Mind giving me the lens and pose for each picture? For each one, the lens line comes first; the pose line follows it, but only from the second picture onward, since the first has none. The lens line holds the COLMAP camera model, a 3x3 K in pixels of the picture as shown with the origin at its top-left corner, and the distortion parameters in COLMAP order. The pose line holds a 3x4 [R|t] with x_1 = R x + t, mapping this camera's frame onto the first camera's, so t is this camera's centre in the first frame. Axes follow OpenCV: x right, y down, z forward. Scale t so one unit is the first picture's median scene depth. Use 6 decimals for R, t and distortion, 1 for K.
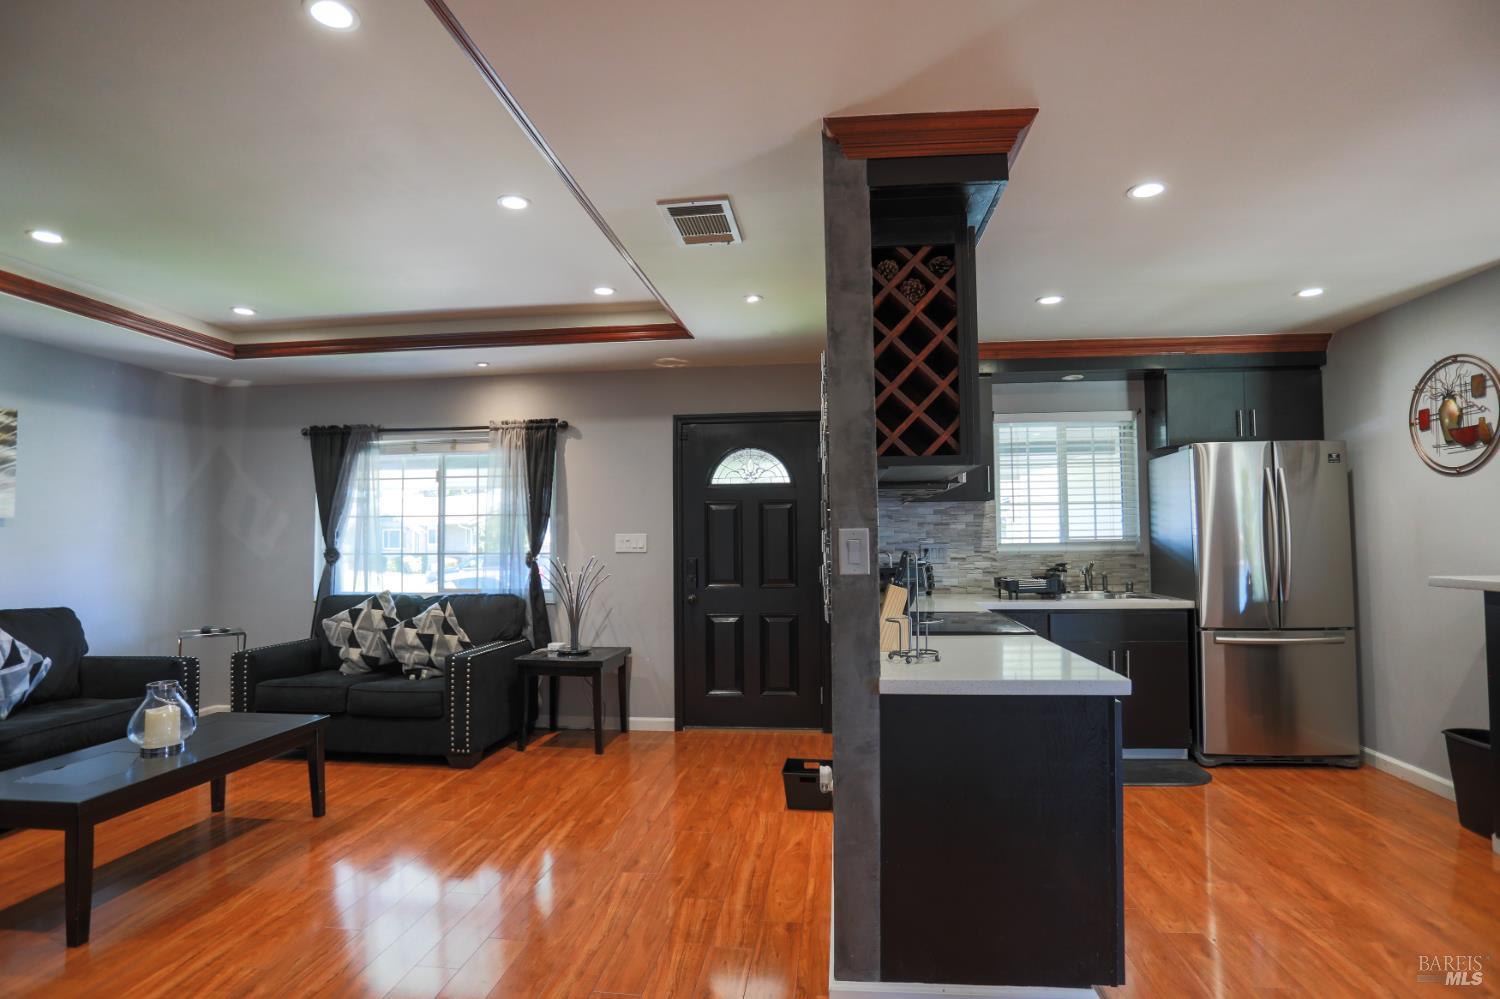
lens RADIAL K [[770.3, 0, 752.4], [0, 770.3, 504.1], [0, 0, 1]] dist [-0.078876, 0.033385]
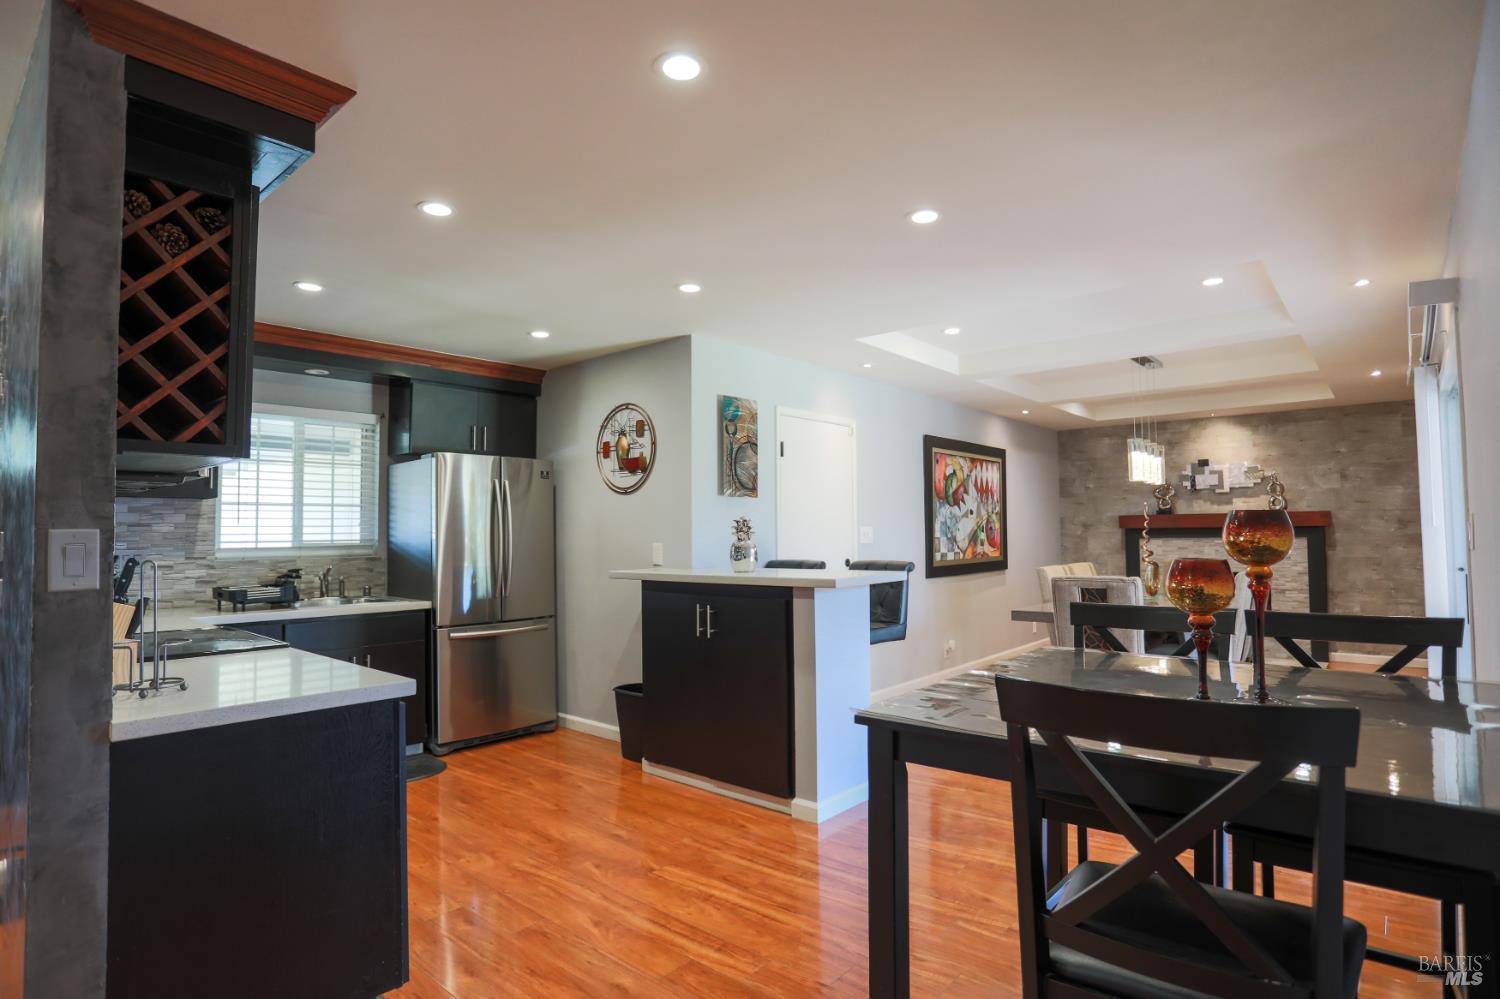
lens RADIAL K [[776.2, 0, 755.5], [0, 776.2, 502.1], [0, 0, 1]] dist [-0.077582, 0.036413]
pose [[0.564377, 0.036433, 0.824713, -0.049725], [-0.030221, 0.999268, -0.023462, 0.000997], [-0.824964, -0.011682, 0.565065, 0.016608]]
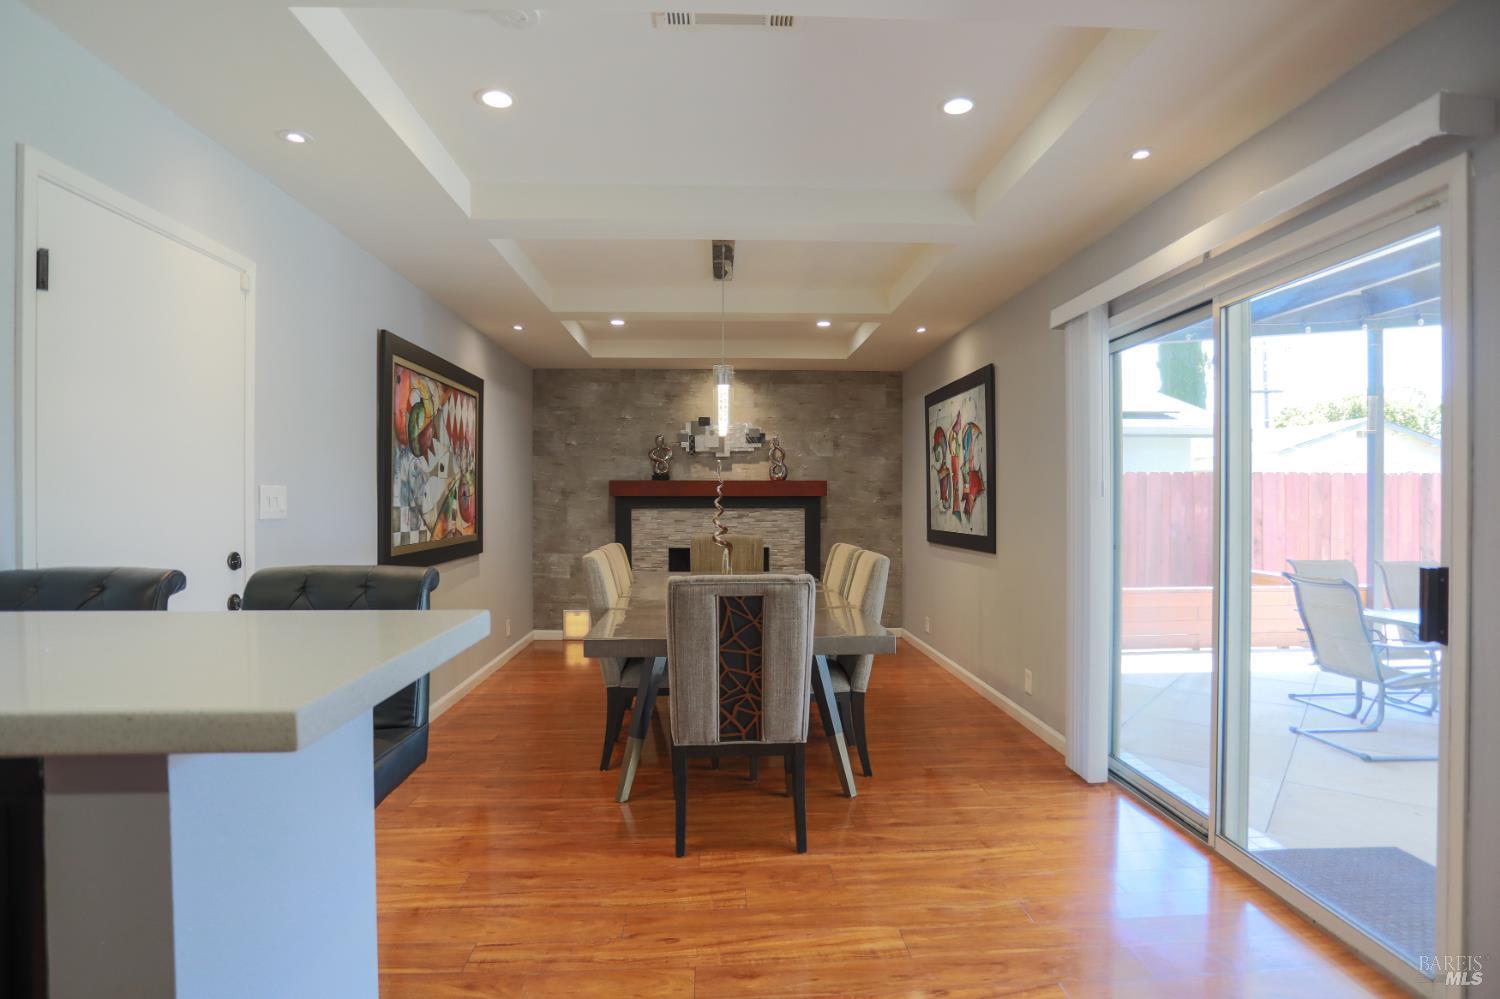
lens RADIAL K [[776.2, 0, 755.5], [0, 776.2, 502.1], [0, 0, 1]] dist [-0.077582, 0.036413]
pose [[-0.167598, 0.003633, 0.985849, 0.487545], [-0.039603, 0.999161, -0.010414, 0.011486], [-0.985060, -0.040788, -0.167313, 0.334613]]
